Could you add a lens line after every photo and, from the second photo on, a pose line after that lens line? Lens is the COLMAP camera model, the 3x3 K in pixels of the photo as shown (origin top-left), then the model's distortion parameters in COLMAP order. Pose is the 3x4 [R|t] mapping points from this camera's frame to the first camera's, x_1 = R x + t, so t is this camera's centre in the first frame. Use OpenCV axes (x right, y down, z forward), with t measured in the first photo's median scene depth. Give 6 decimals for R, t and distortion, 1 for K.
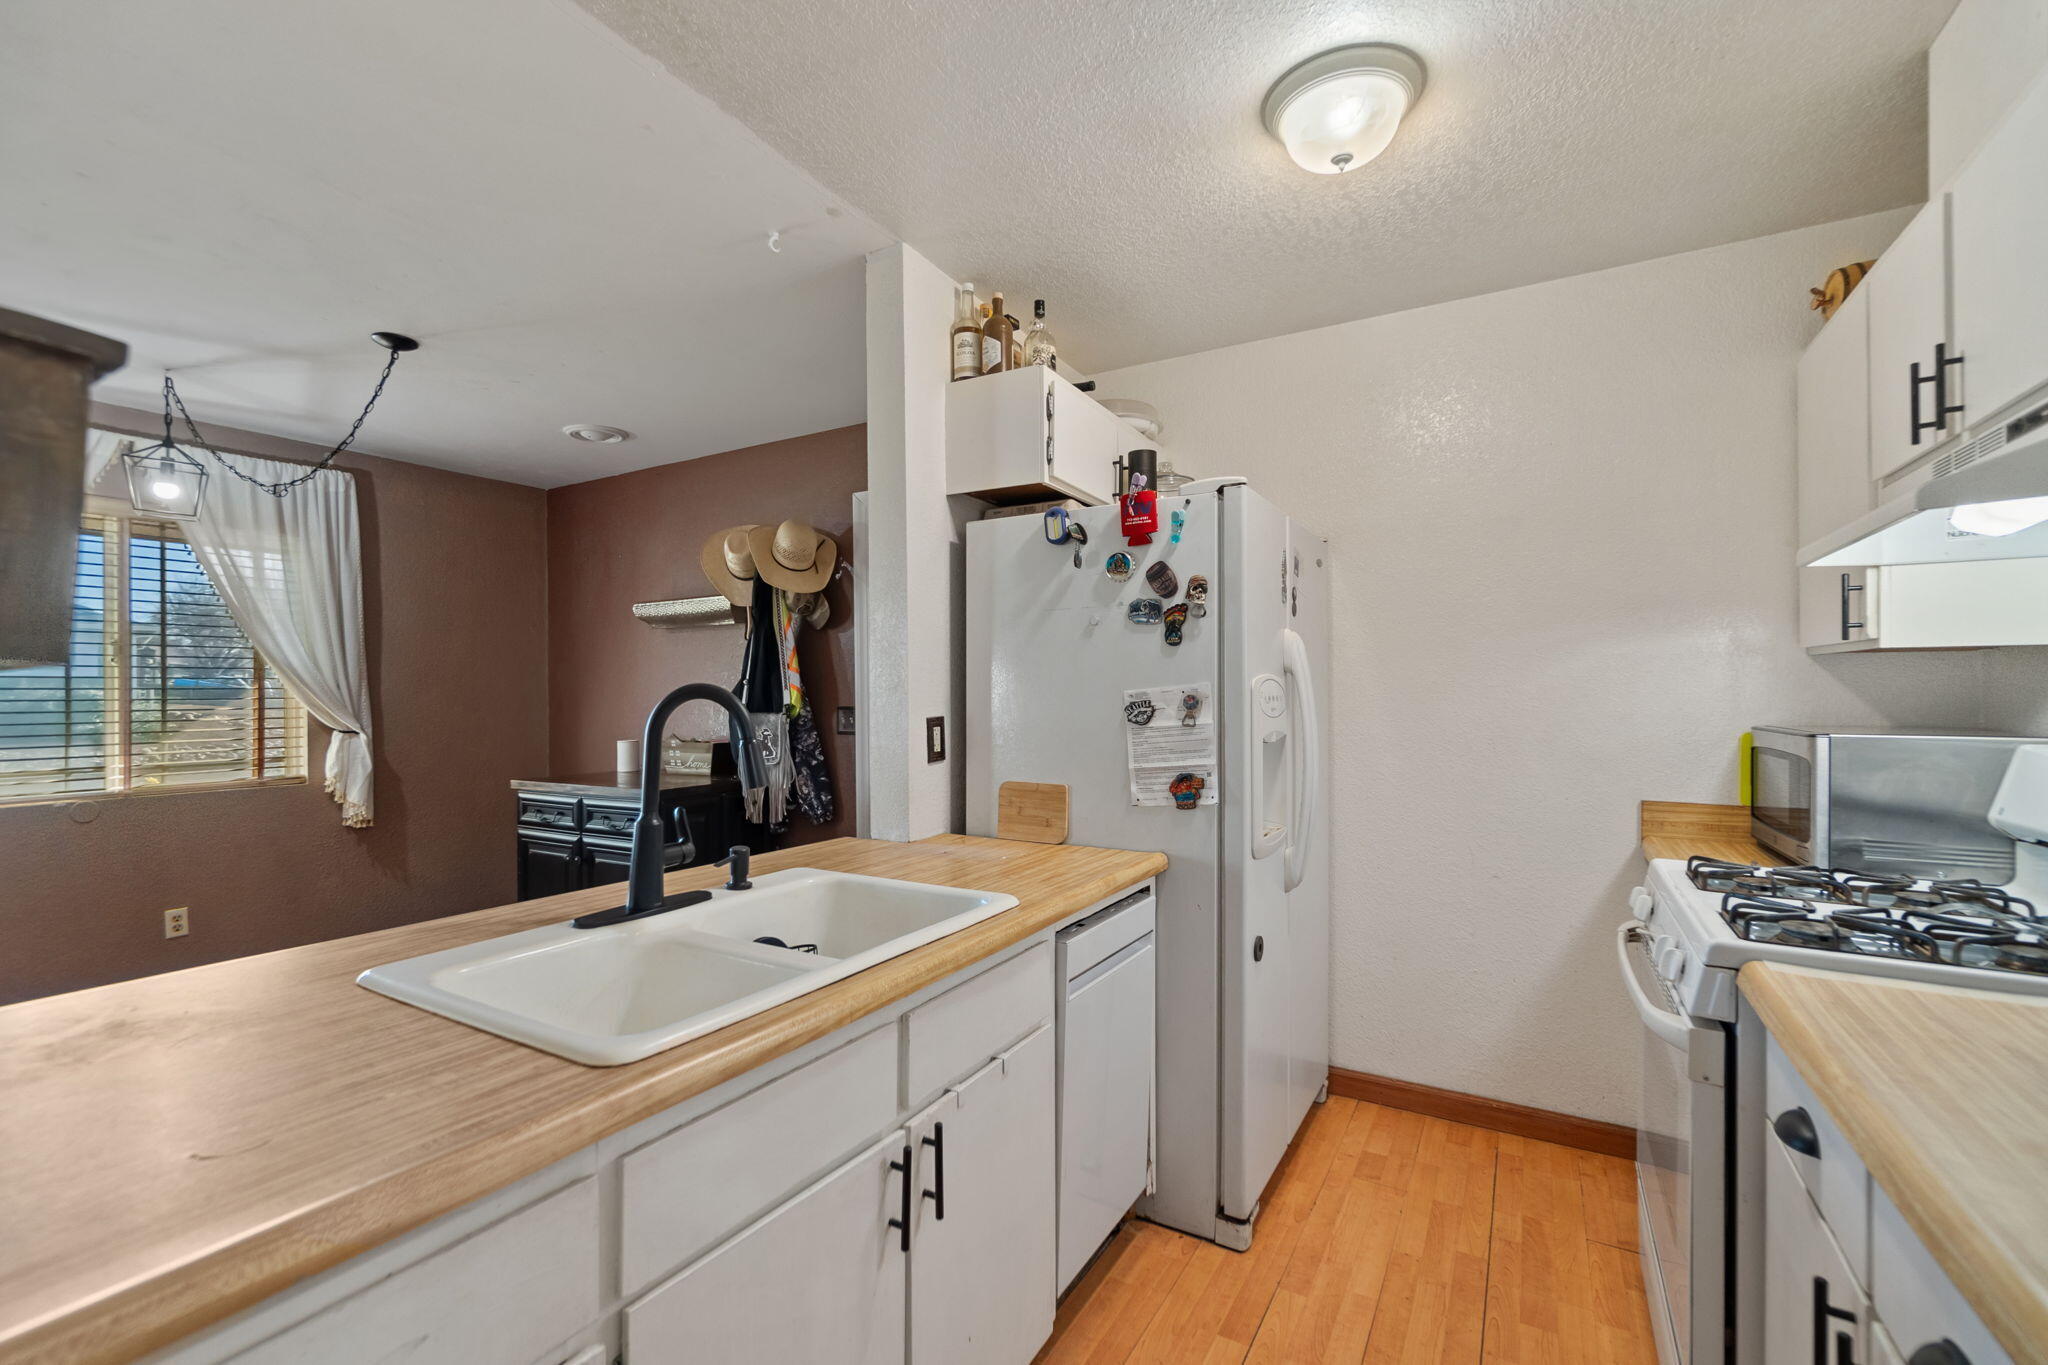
lens RADIAL K [[892.9, 0, 1030.6], [0, 892.9, 698.6], [0, 0, 1]] dist [-0.011708, 0.001750]
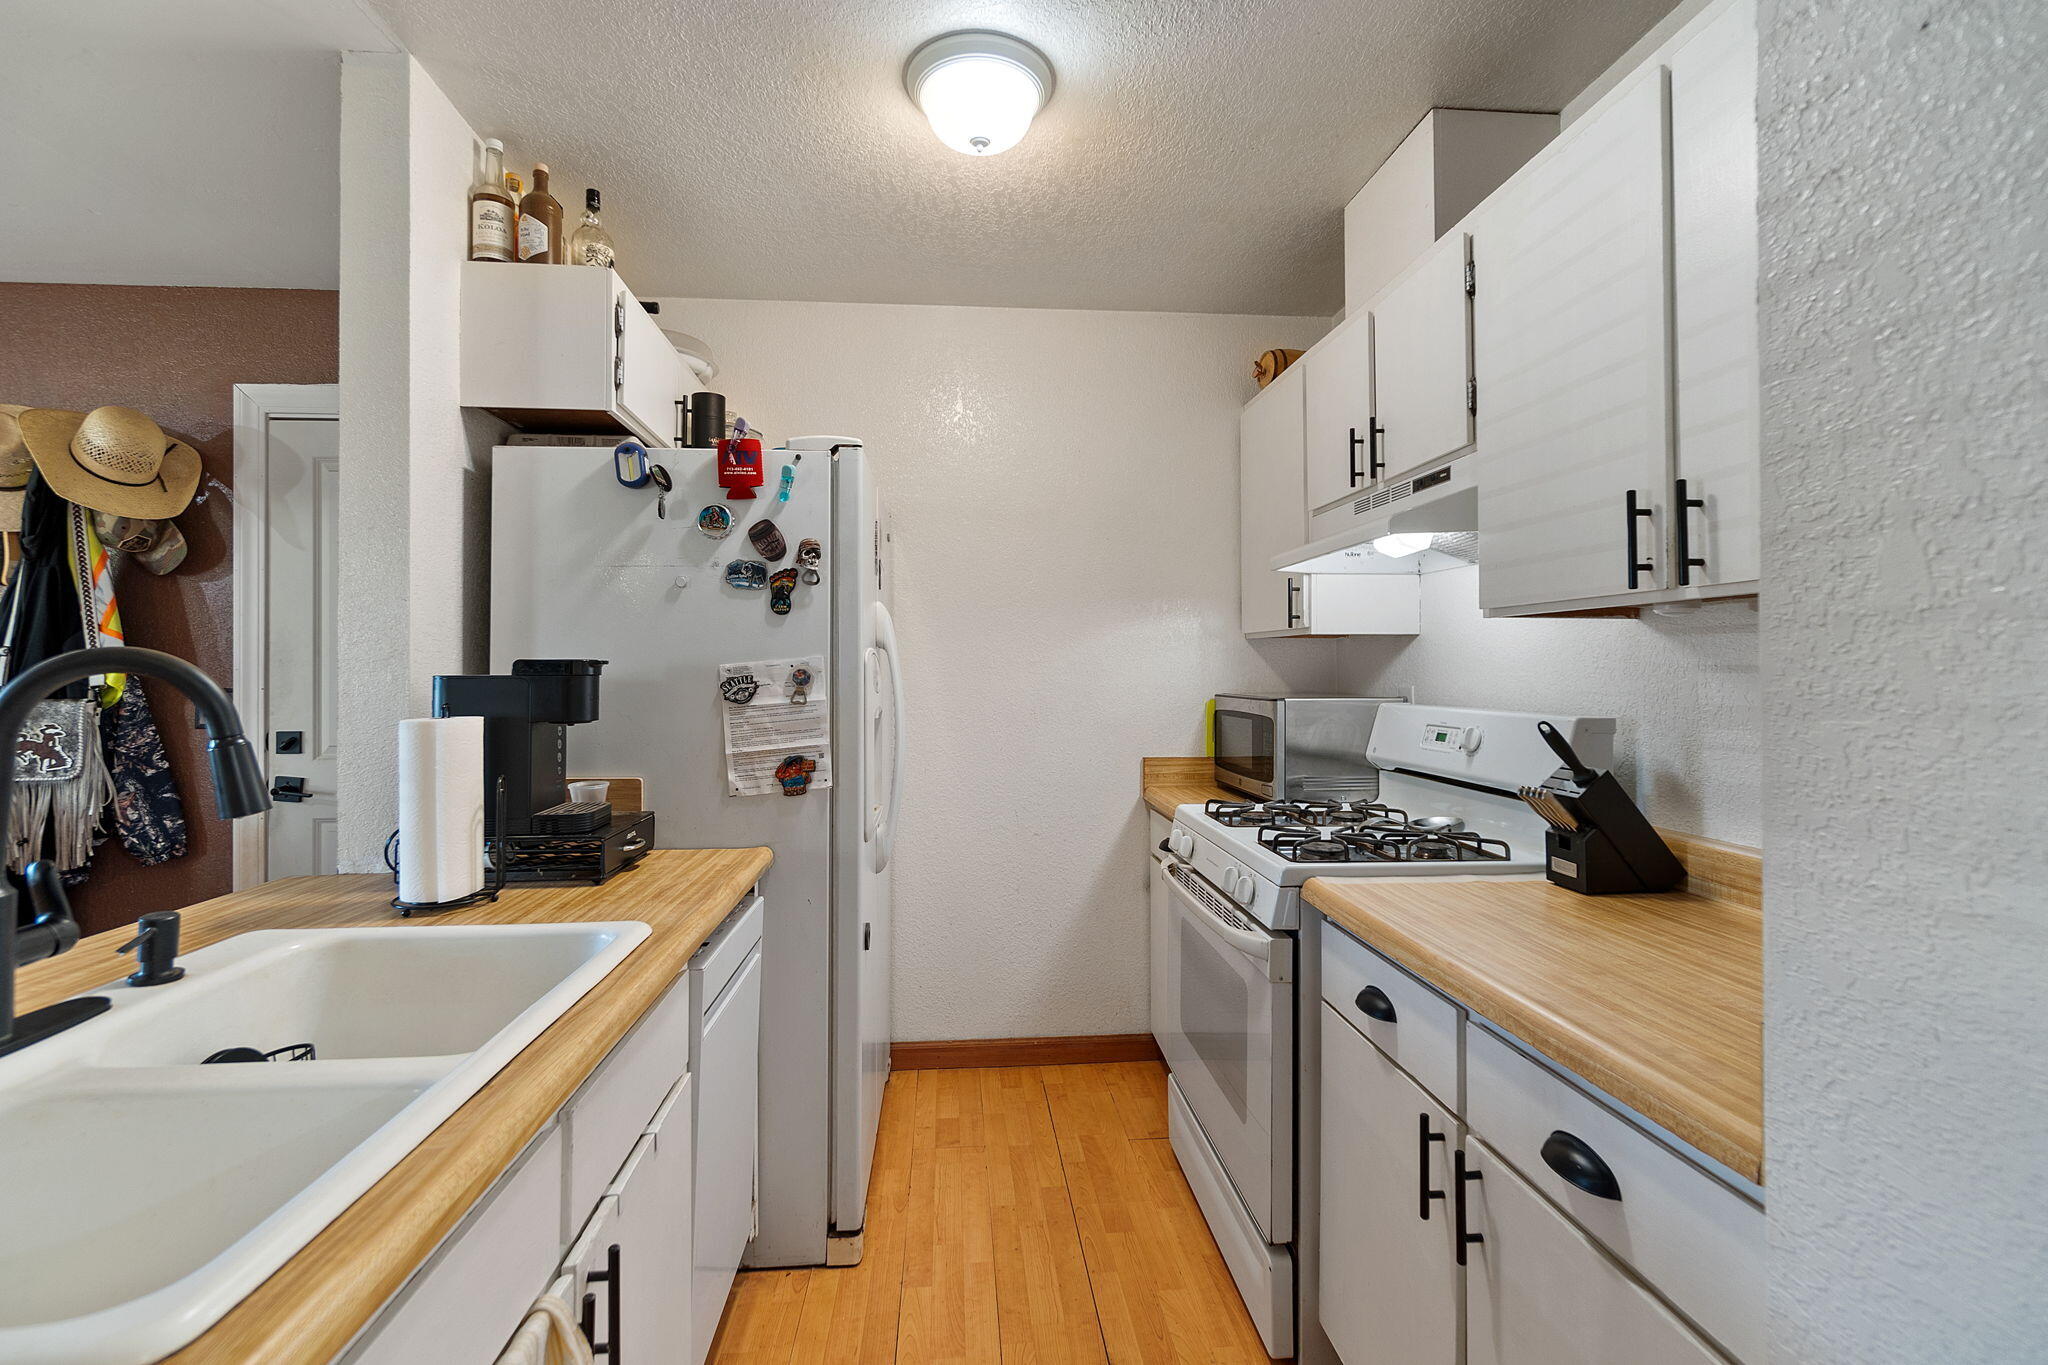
lens RADIAL K [[892.9, 0, 1025.7], [0, 892.9, 661.2], [0, 0, 1]] dist [-0.011708, 0.001750]
pose [[0.811895, 0.005881, 0.583773, -0.164621], [0.004497, 0.999857, -0.016326, 0.003533], [-0.583786, 0.015880, 0.811753, 0.125739]]
